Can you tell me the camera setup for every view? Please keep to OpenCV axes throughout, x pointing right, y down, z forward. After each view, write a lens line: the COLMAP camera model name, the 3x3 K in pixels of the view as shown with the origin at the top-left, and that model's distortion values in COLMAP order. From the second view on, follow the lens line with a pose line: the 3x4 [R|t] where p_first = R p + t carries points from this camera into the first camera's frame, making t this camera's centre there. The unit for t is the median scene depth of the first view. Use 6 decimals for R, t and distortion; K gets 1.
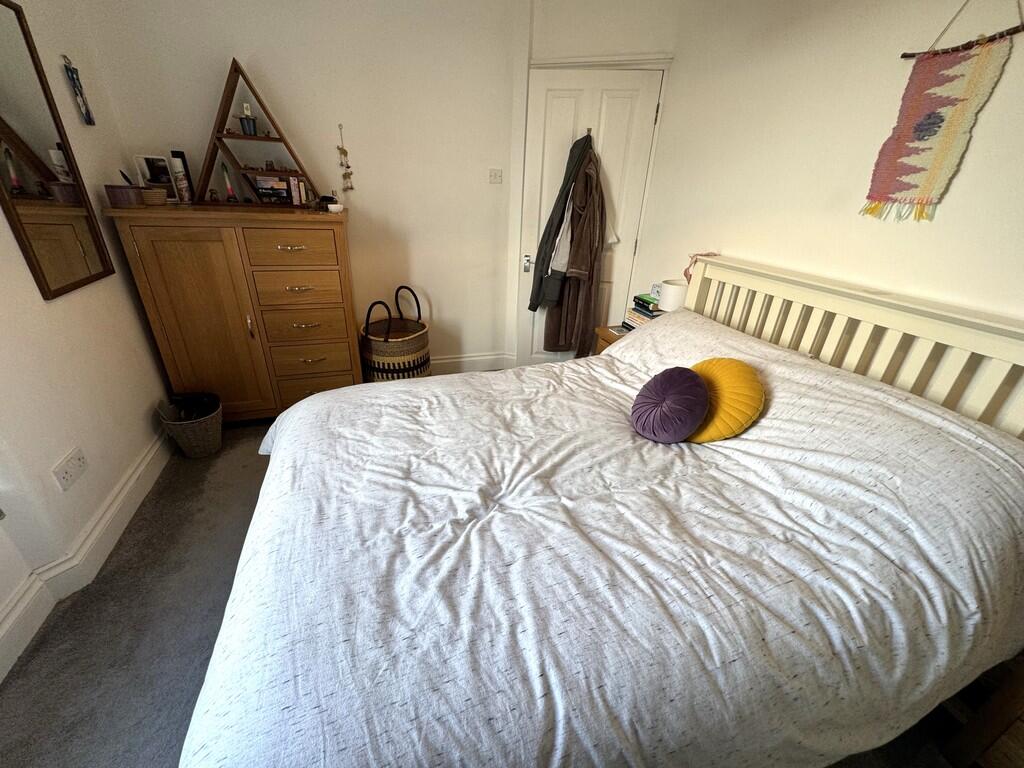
lens RADIAL K [[408.6, 0, 510.5], [0, 408.6, 381.4], [0, 0, 1]] dist [-0.000695, -0.000143]
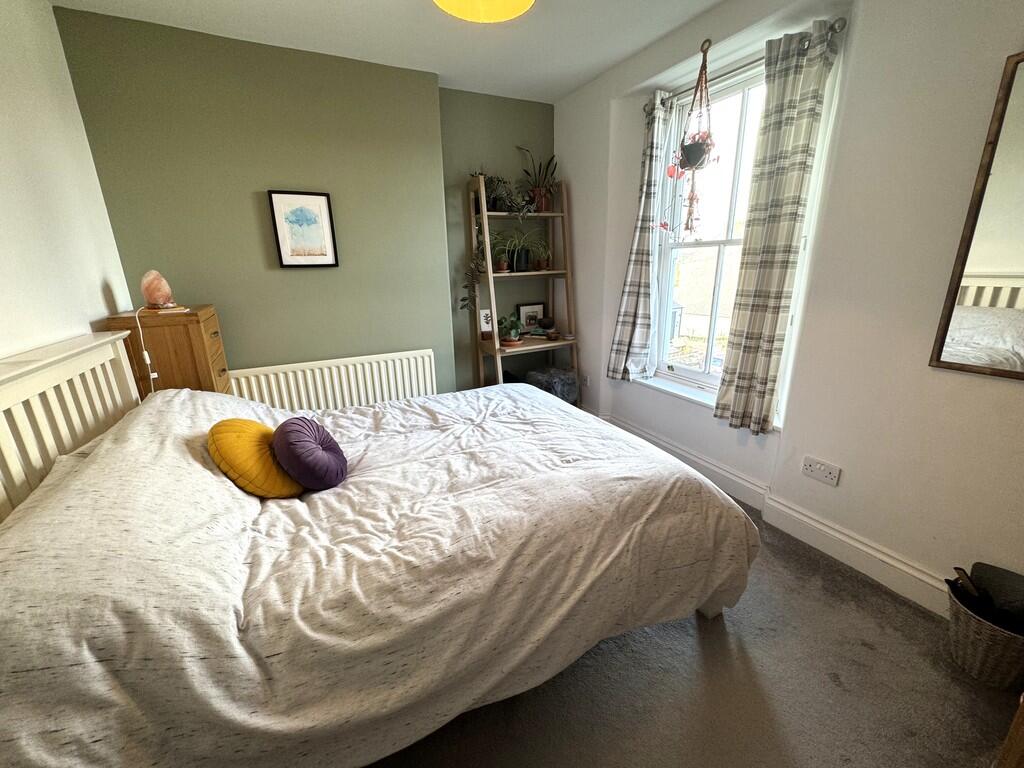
lens RADIAL K [[408.6, 0, 510.5], [0, 408.6, 381.4], [0, 0, 1]] dist [-0.000695, -0.000143]
pose [[-0.991917, 0.021936, -0.124978, 0.026865], [-0.066422, 0.749452, 0.658718, -0.836338], [0.108115, 0.661695, -0.741937, 1.822068]]
